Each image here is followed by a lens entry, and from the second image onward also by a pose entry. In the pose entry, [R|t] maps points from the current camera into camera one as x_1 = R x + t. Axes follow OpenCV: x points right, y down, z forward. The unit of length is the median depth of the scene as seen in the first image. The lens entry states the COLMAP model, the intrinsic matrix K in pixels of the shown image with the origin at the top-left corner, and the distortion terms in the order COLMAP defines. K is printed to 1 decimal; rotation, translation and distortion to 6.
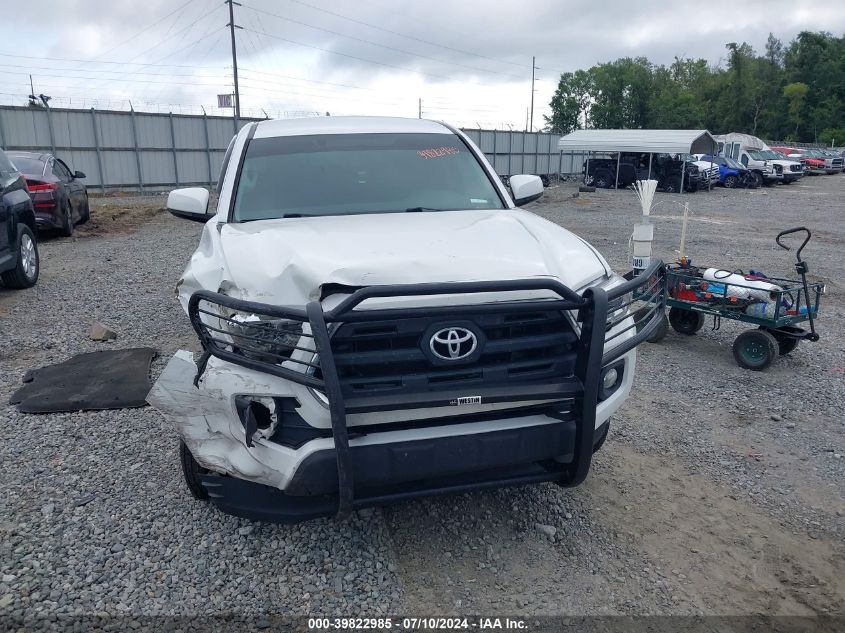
lens RADIAL K [[694.9, 0, 422.5], [0, 694.9, 316.5], [0, 0, 1]] dist [0.001907, 0.004469]
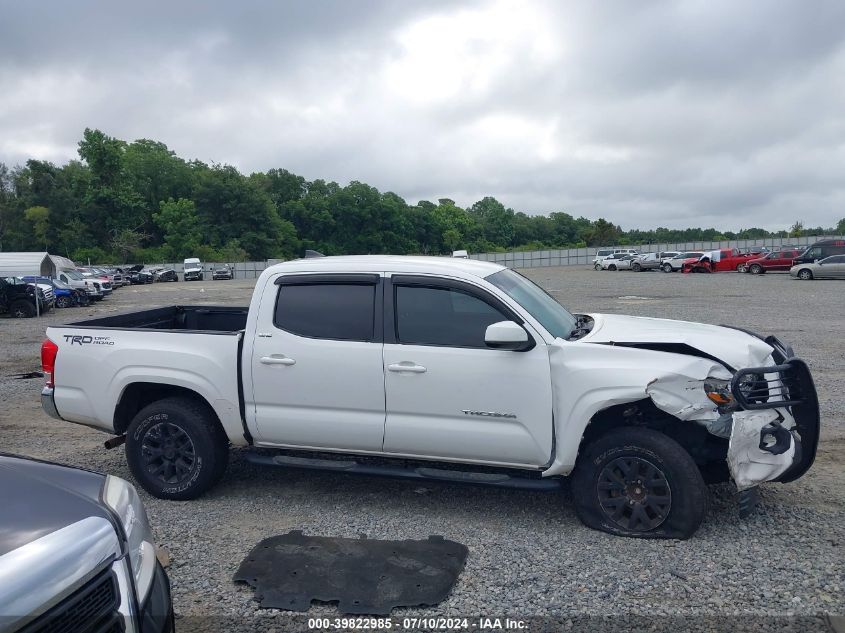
lens RADIAL K [[698.3, 0, 422.5], [0, 698.3, 316.5], [0, 0, 1]] dist [0.093022, -0.236697]
pose [[0.461749, -0.096939, 0.881697, -0.121660], [0.240097, 0.970562, -0.019030, -0.017604], [-0.853898, 0.220480, 0.471431, 0.050391]]
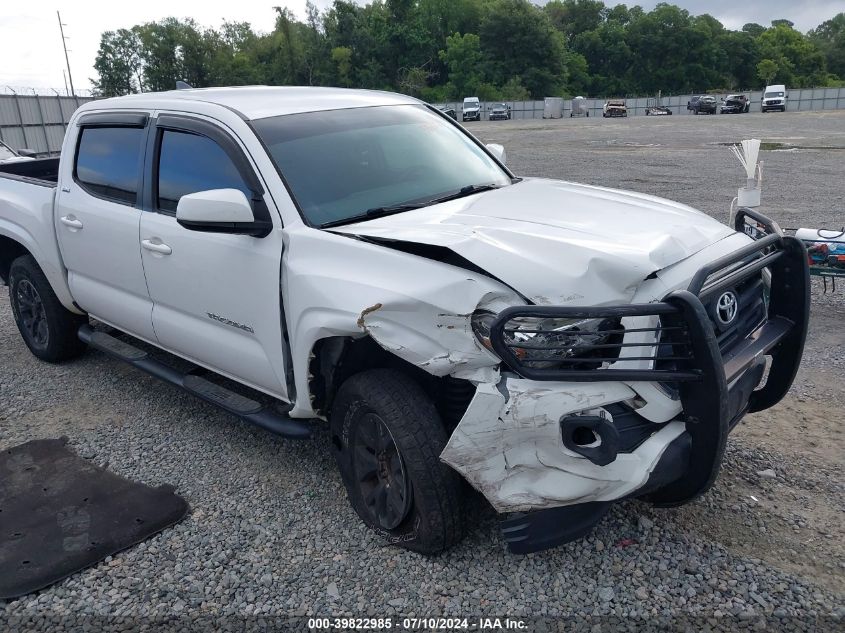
lens RADIAL K [[694.9, 0, 422.5], [0, 694.9, 316.5], [0, 0, 1]] dist [0.001907, 0.004469]
pose [[0.805825, -0.202343, 0.556510, -0.052226], [0.174276, 0.979223, 0.103686, -0.007815], [-0.565927, 0.013433, 0.824346, 0.022426]]
